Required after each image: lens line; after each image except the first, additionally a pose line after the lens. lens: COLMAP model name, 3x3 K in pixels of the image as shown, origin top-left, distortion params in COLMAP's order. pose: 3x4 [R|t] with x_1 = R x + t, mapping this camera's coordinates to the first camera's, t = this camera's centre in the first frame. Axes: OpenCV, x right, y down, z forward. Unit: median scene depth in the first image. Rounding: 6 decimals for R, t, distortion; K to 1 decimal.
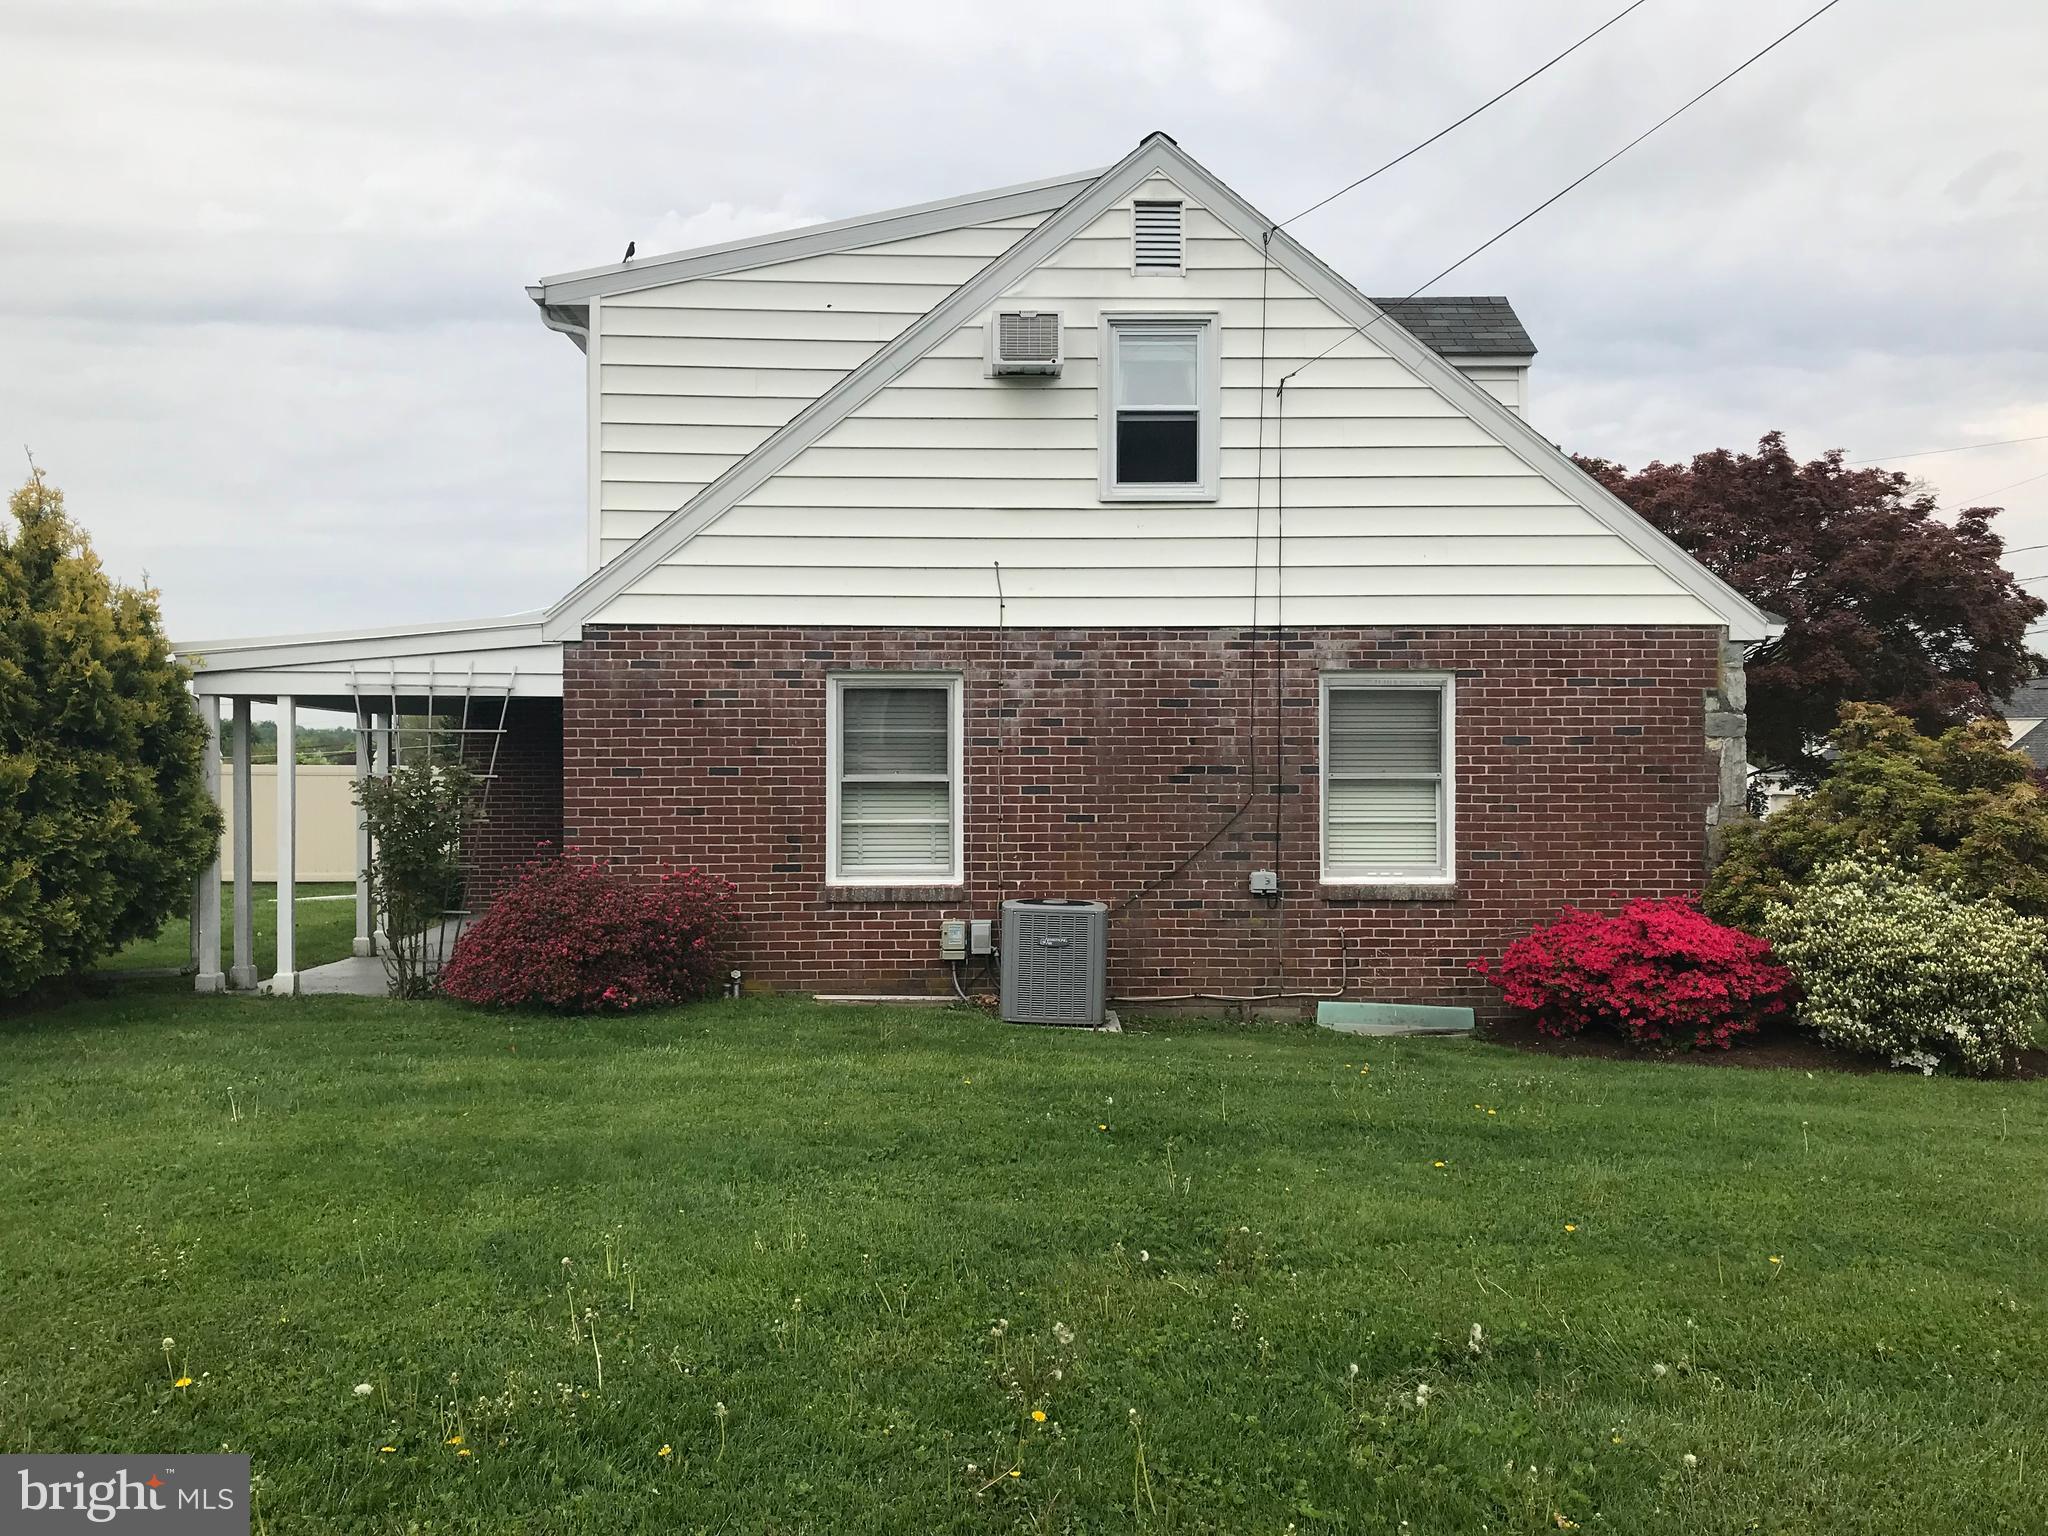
lens RADIAL K [[1675.2, 0, 1024.0], [0, 1675.2, 768.0], [0, 0, 1]] dist [0.004635, -0.000207]
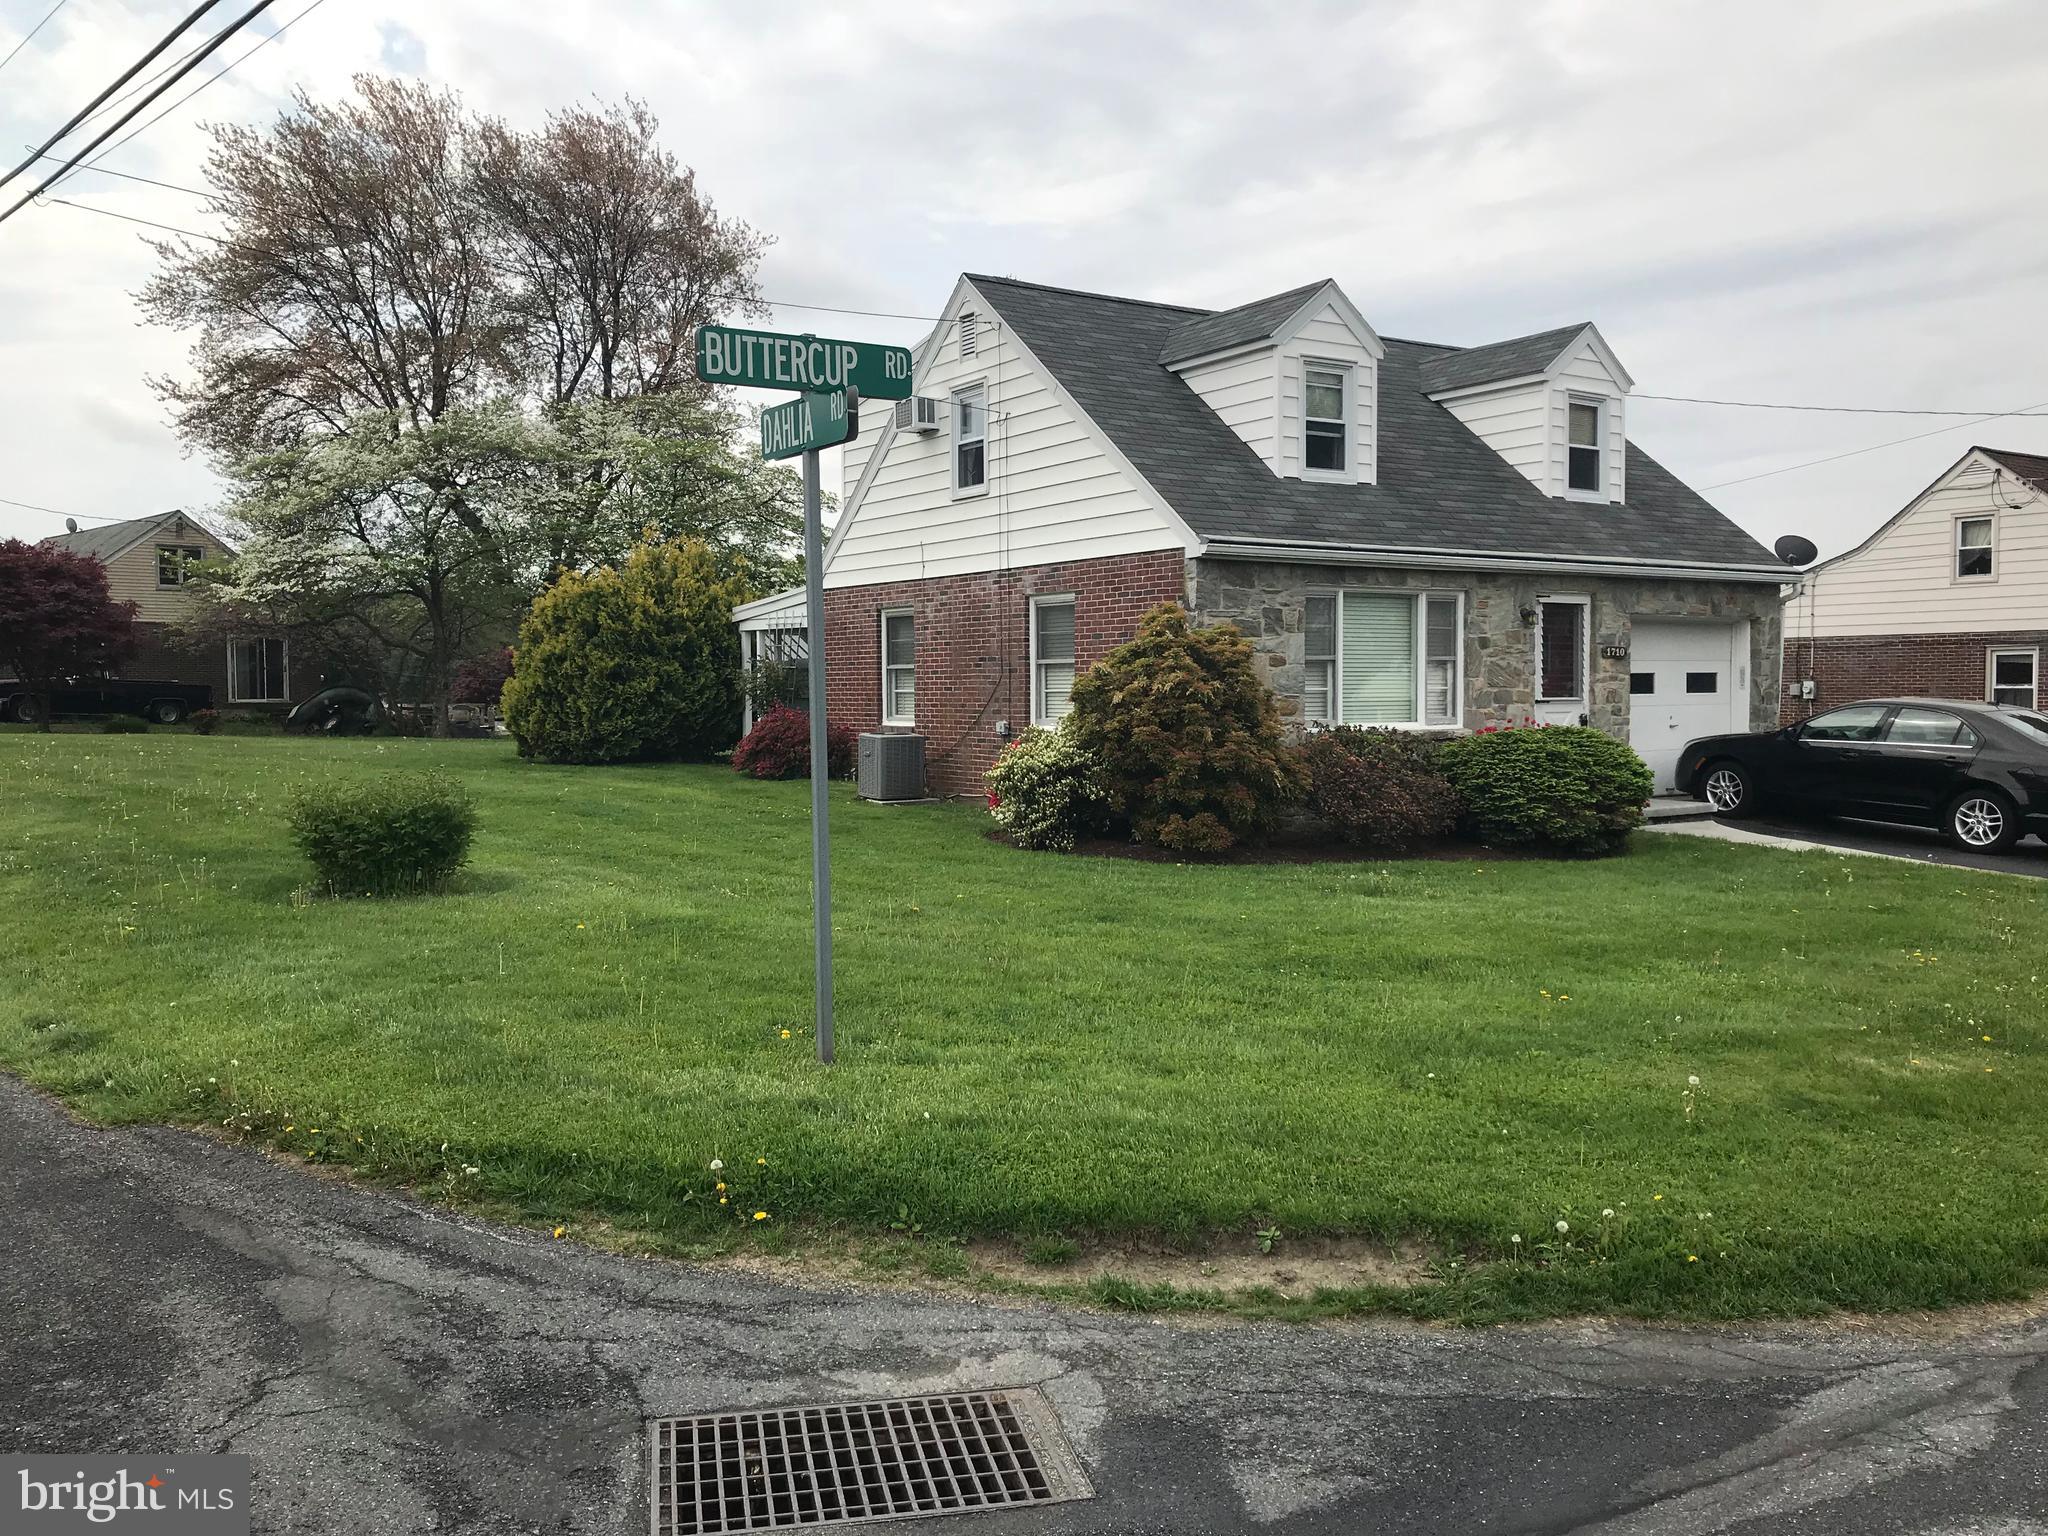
lens RADIAL K [[1675.2, 0, 1024.0], [0, 1675.2, 768.0], [0, 0, 1]] dist [0.004635, -0.000207]
pose [[0.517257, 0.039103, -0.854937, 1.532253], [0.003524, 0.998850, 0.047818, 0.028973], [0.855823, -0.027747, 0.516524, 0.181431]]
